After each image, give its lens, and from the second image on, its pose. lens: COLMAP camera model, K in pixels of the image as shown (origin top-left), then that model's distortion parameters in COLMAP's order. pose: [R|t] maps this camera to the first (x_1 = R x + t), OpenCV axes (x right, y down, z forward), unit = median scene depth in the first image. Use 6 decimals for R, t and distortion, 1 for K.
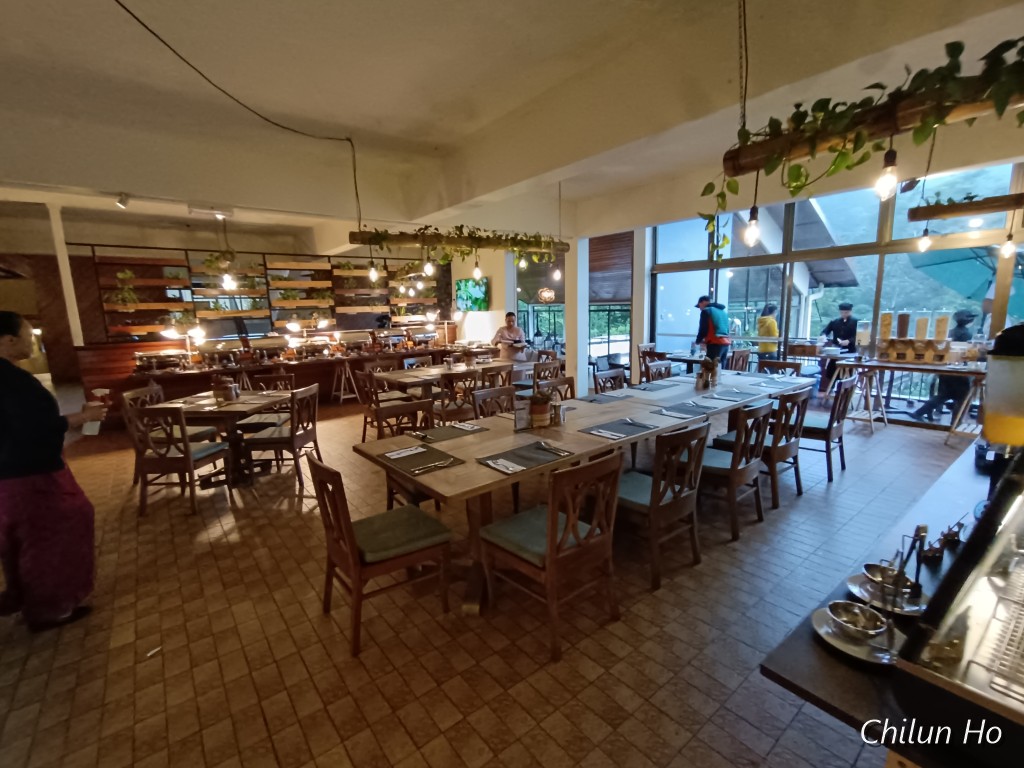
lens RADIAL K [[468.7, 0, 508.5], [0, 468.7, 386.6], [0, 0, 1]] dist [-0.000077, -0.000090]
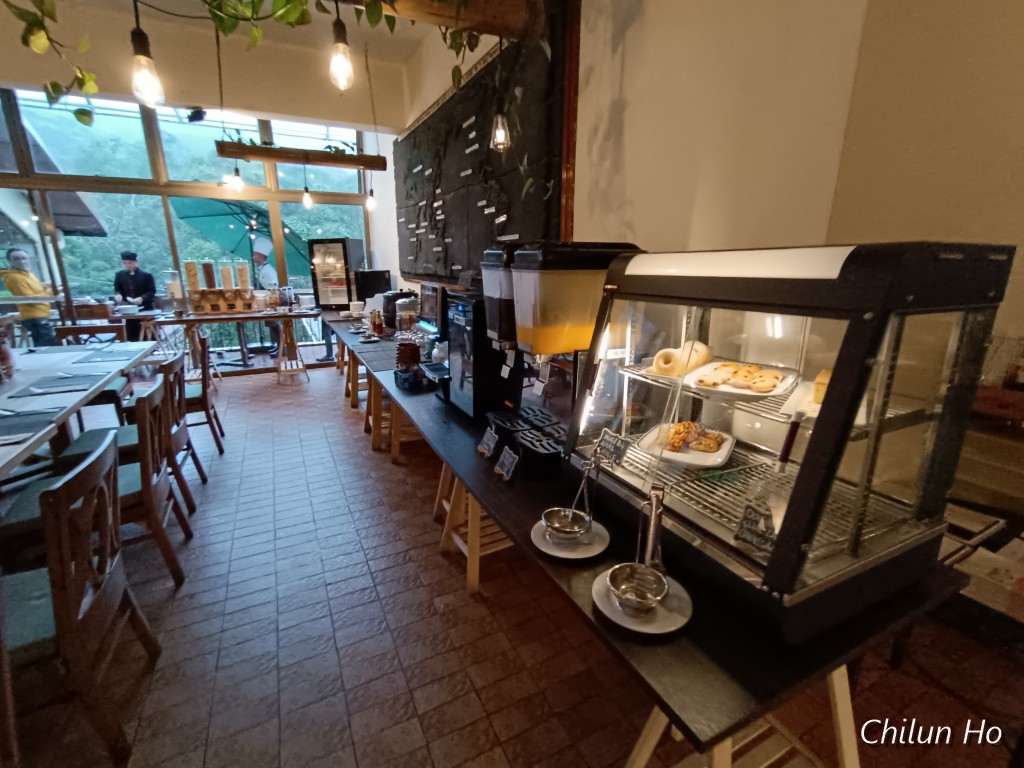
lens RADIAL K [[468.7, 0, 511.5], [0, 468.7, 386.0], [0, 0, 1]] dist [-0.000077, -0.000090]
pose [[0.203620, -0.227761, 0.952189, -0.003071], [0.150800, 0.968254, 0.199356, -0.008353], [-0.967367, 0.102997, 0.231502, 0.195986]]
